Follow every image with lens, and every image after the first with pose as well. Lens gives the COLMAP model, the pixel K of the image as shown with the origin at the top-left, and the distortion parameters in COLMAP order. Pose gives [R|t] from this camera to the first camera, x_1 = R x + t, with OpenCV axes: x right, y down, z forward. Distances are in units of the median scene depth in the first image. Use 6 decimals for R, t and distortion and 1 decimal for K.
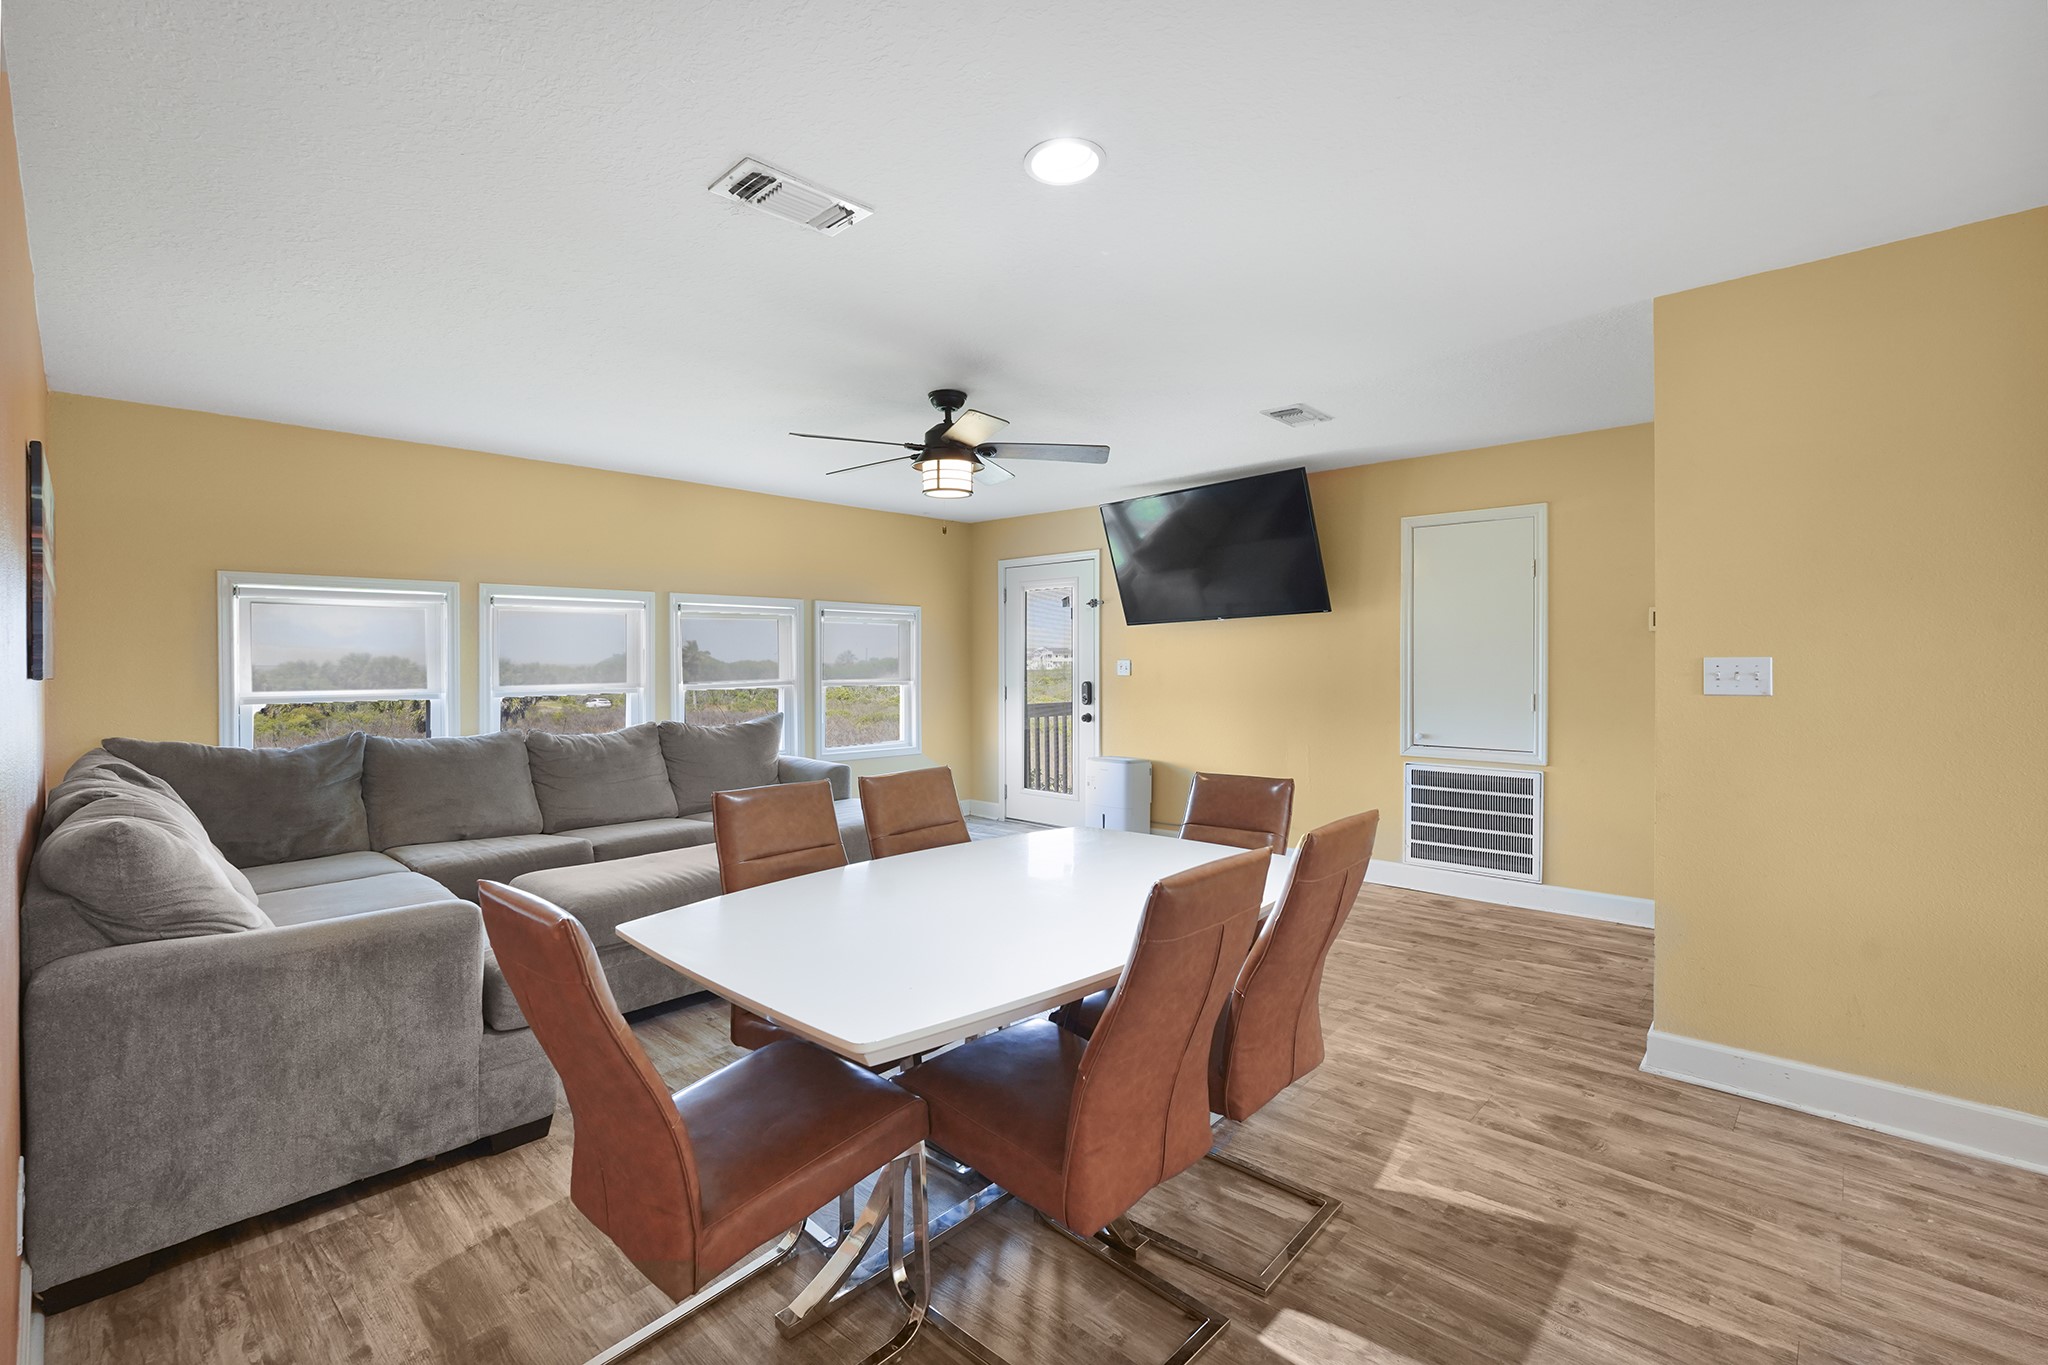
lens RADIAL K [[902.3, 0, 1017.1], [0, 902.3, 675.8], [0, 0, 1]] dist [-0.023088, 0.009943]
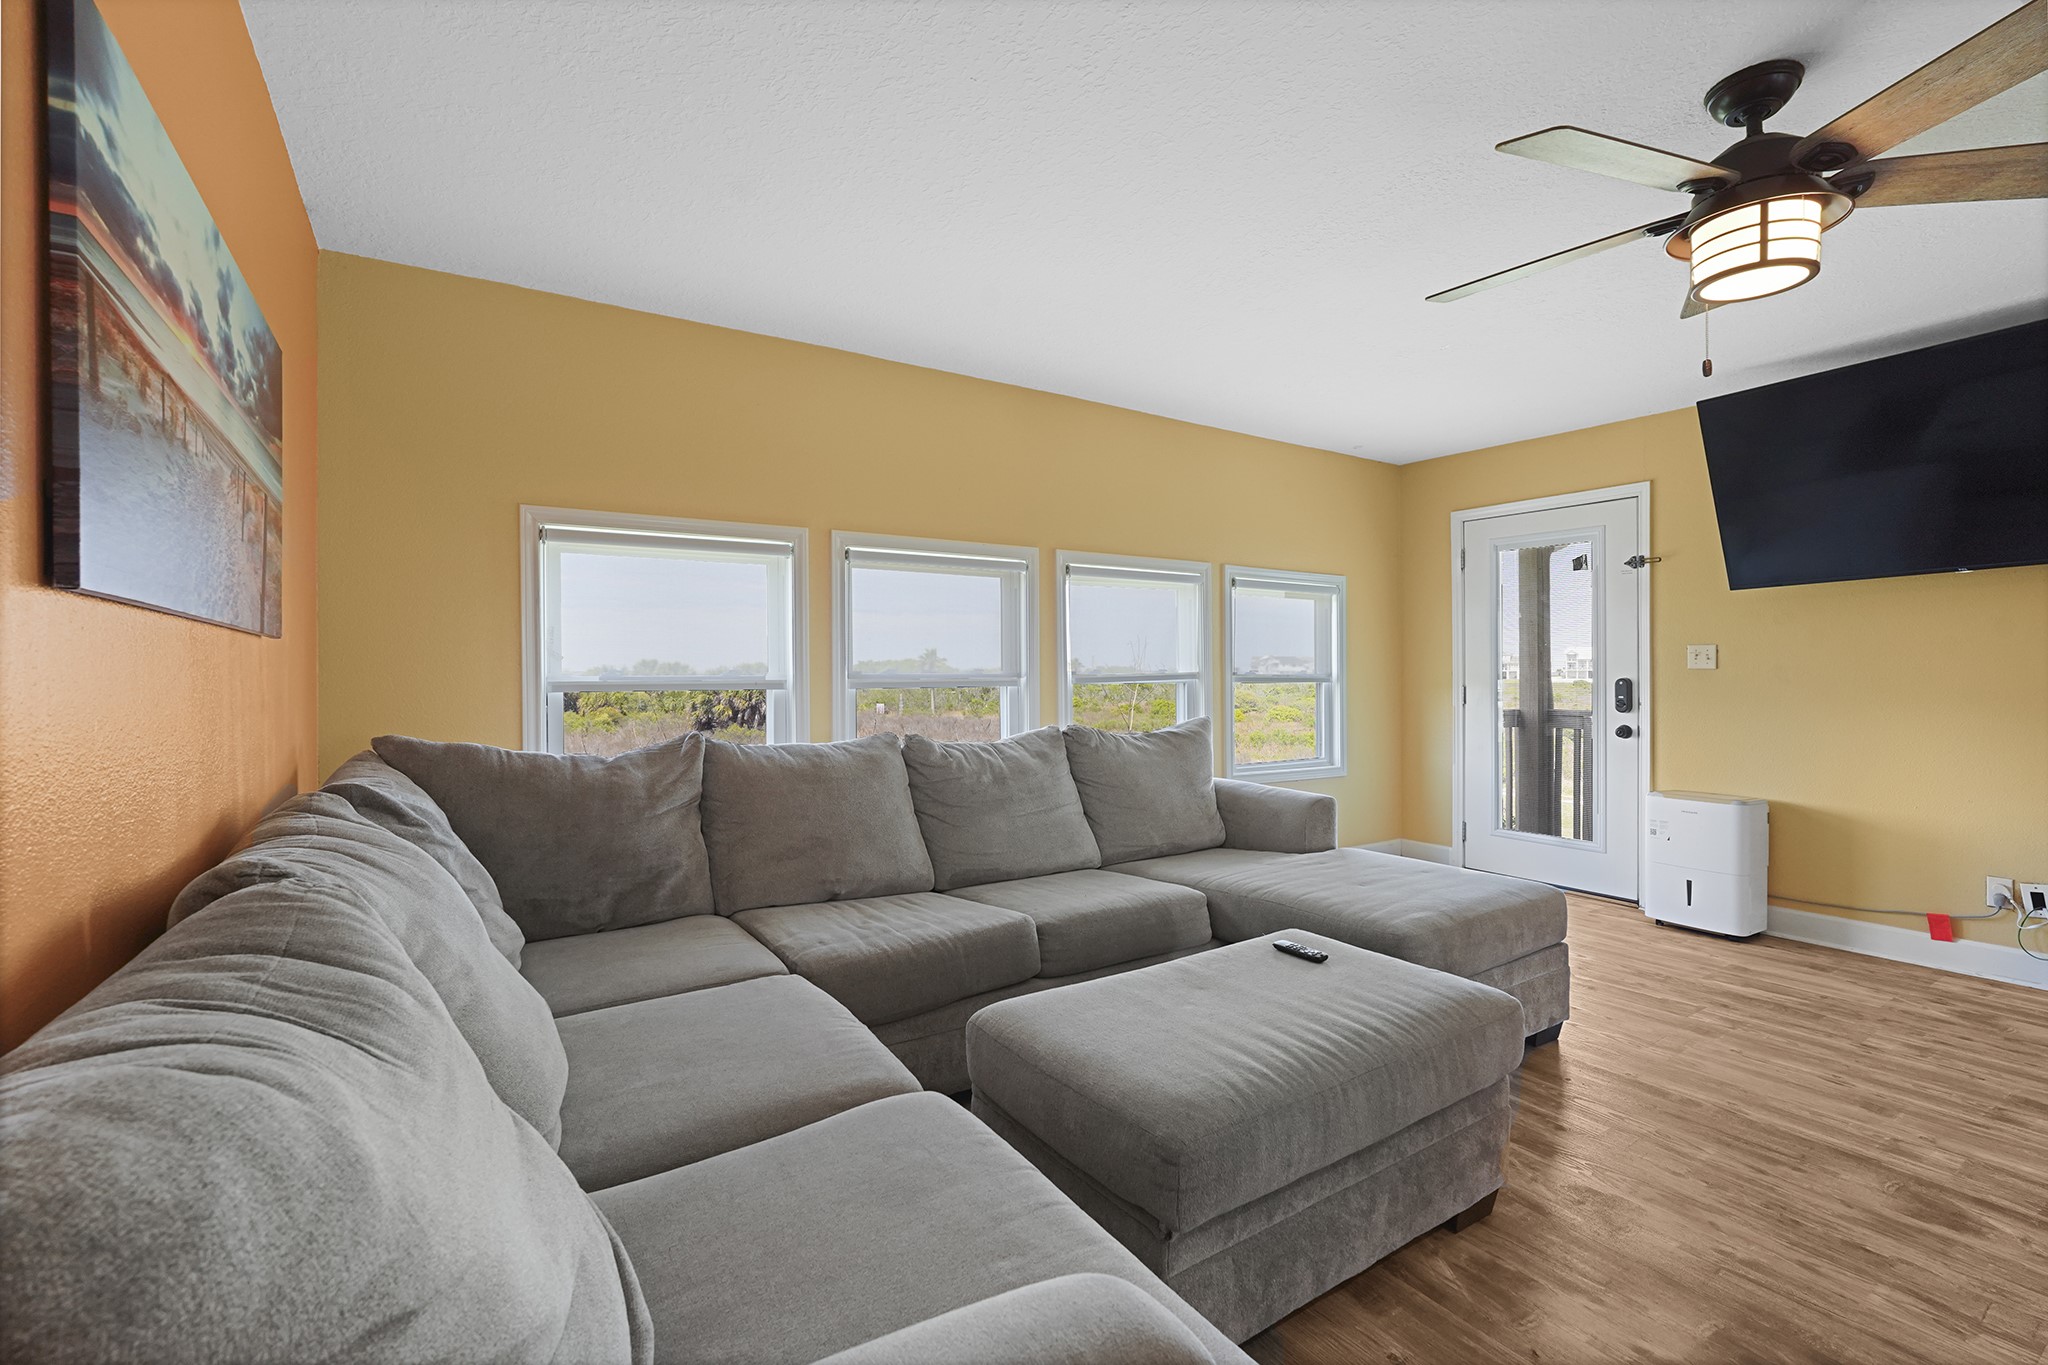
lens RADIAL K [[903.6, 0, 1021.4], [0, 903.6, 701.0], [0, 0, 1]] dist [-0.023210, 0.011208]
pose [[0.970913, 0.011832, -0.239141, -0.346686], [-0.007345, 0.999780, 0.019645, 0.023402], [0.239321, -0.017317, 0.970786, 0.410591]]
